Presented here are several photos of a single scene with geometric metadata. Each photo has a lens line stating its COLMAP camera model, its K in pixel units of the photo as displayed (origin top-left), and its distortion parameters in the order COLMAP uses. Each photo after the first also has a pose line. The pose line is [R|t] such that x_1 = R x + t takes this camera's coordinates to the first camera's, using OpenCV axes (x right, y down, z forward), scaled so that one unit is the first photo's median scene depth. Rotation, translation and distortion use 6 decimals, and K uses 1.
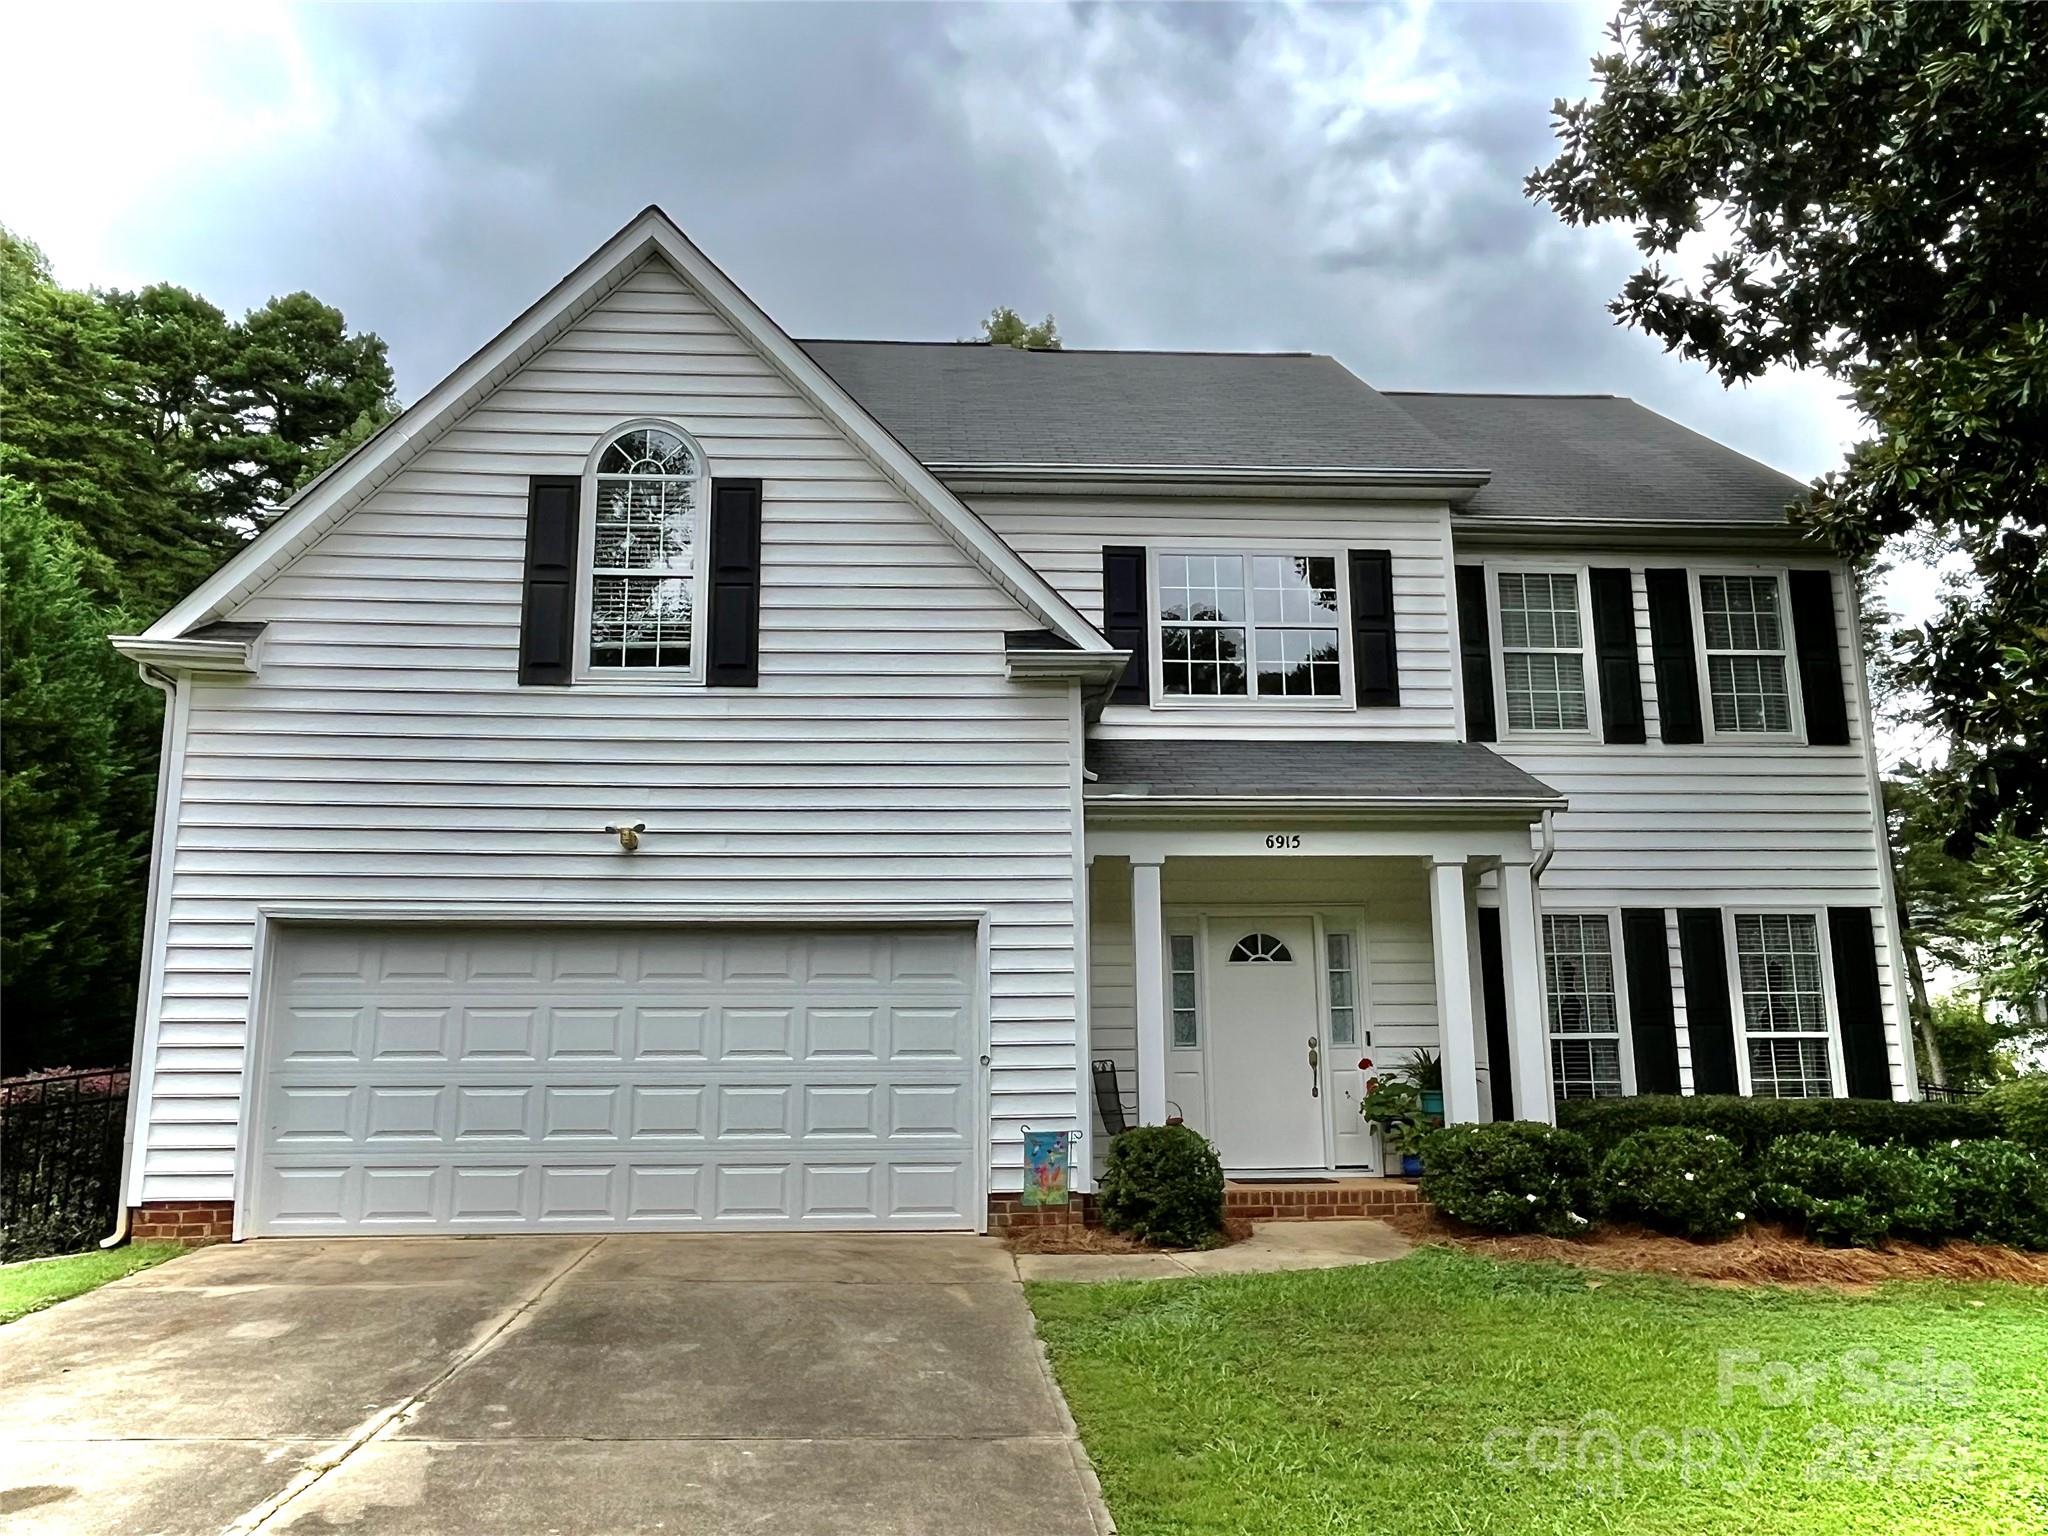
lens RADIAL K [[1525.2, 0, 1014.7], [0, 1525.2, 772.5], [0, 0, 1]] dist [-0.009101, 0.006480]
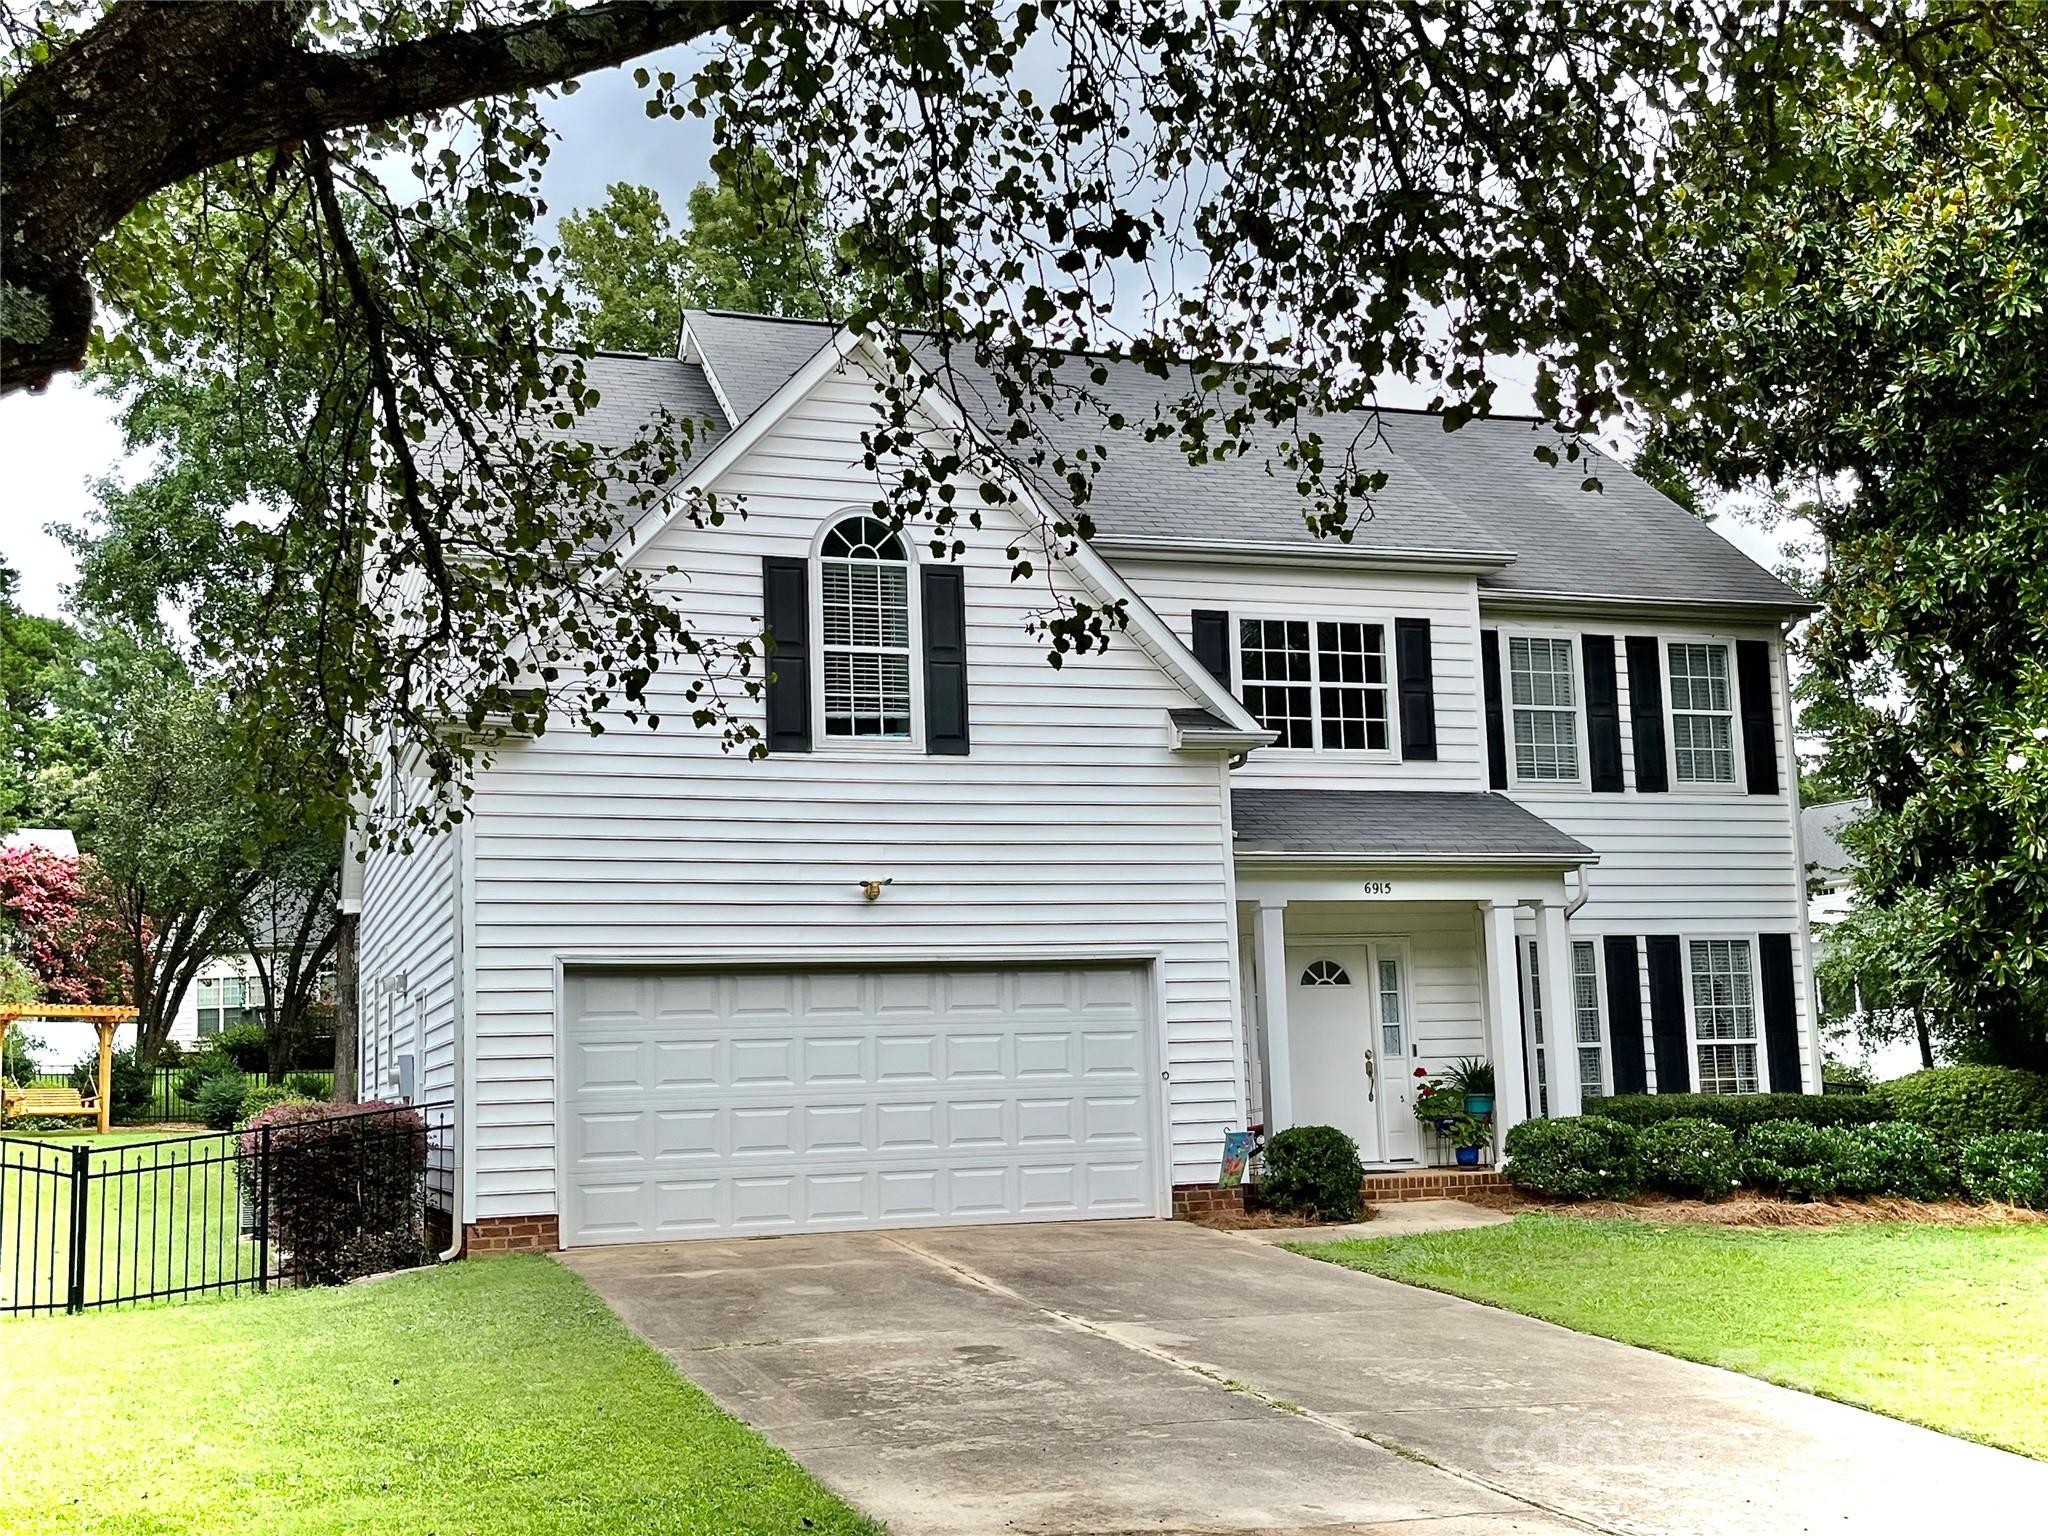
lens RADIAL K [[2228.8, 0, 1016.6], [0, 2228.8, 782.6], [0, 0, 1]] dist [0.038202, 0.000000]
pose [[0.964766, 0.013301, 0.262772, -0.556420], [-0.029582, 0.997872, 0.058103, -0.130045], [-0.261440, -0.063830, 0.963107, -0.597675]]
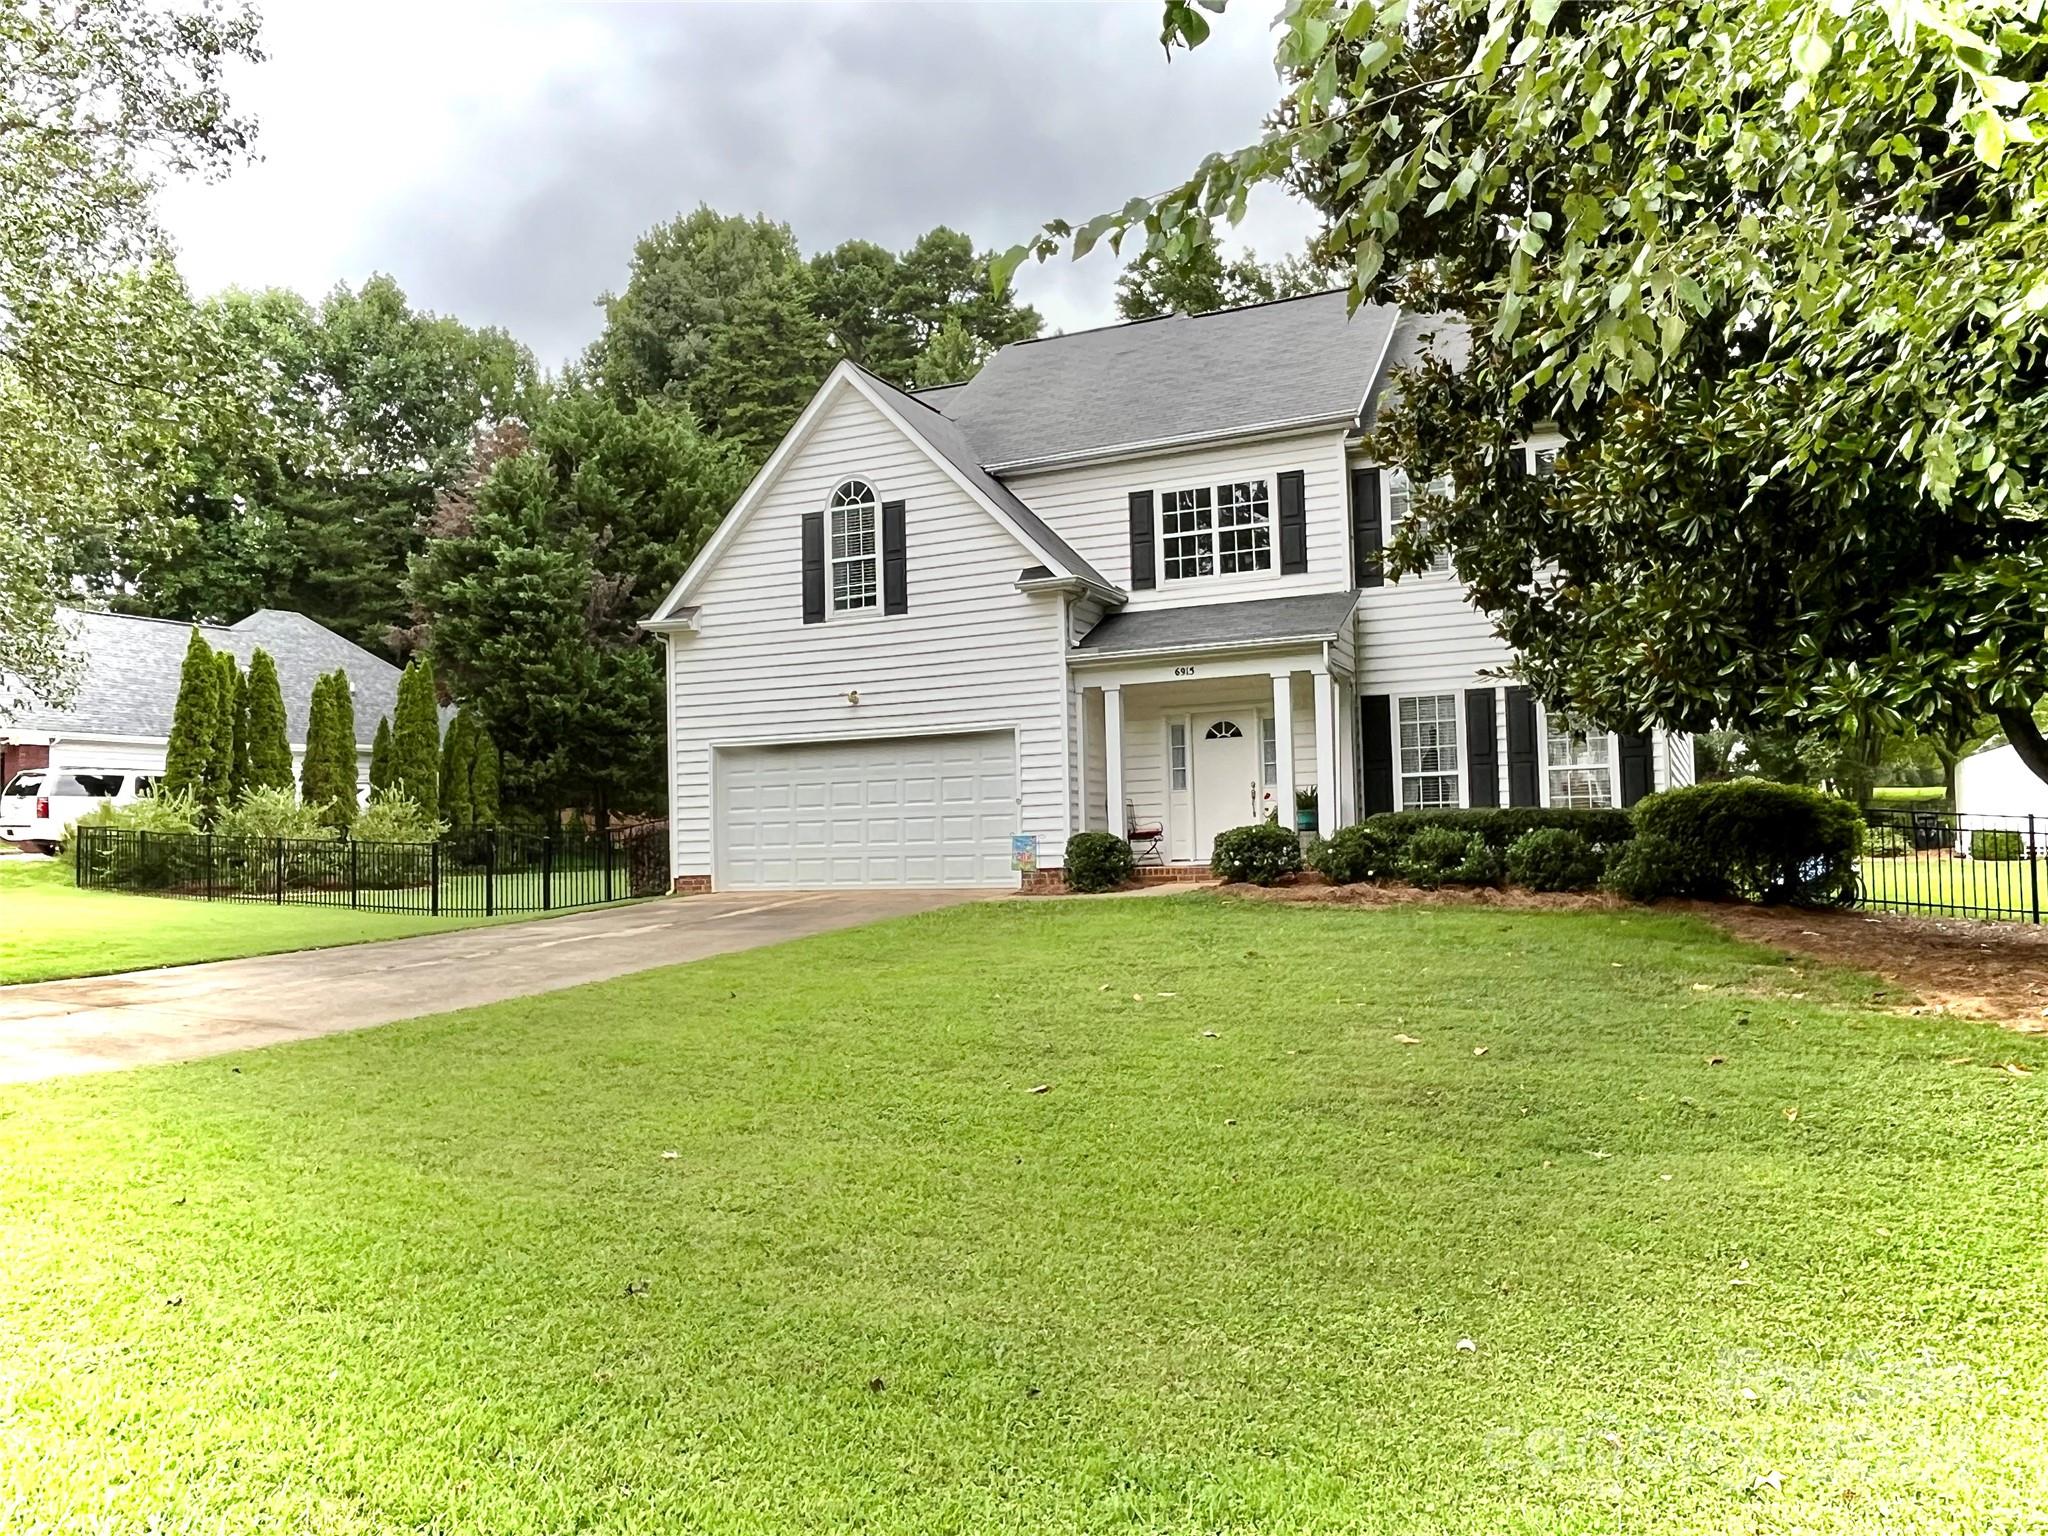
lens RADIAL K [[1525.2, 0, 1026.7], [0, 1525.2, 754.2], [0, 0, 1]] dist [-0.009101, 0.006480]
pose [[0.876721, -0.048841, -0.478513, 0.845737], [0.114152, 0.987537, 0.108350, -0.069606], [0.467258, -0.149616, 0.871370, -0.606522]]
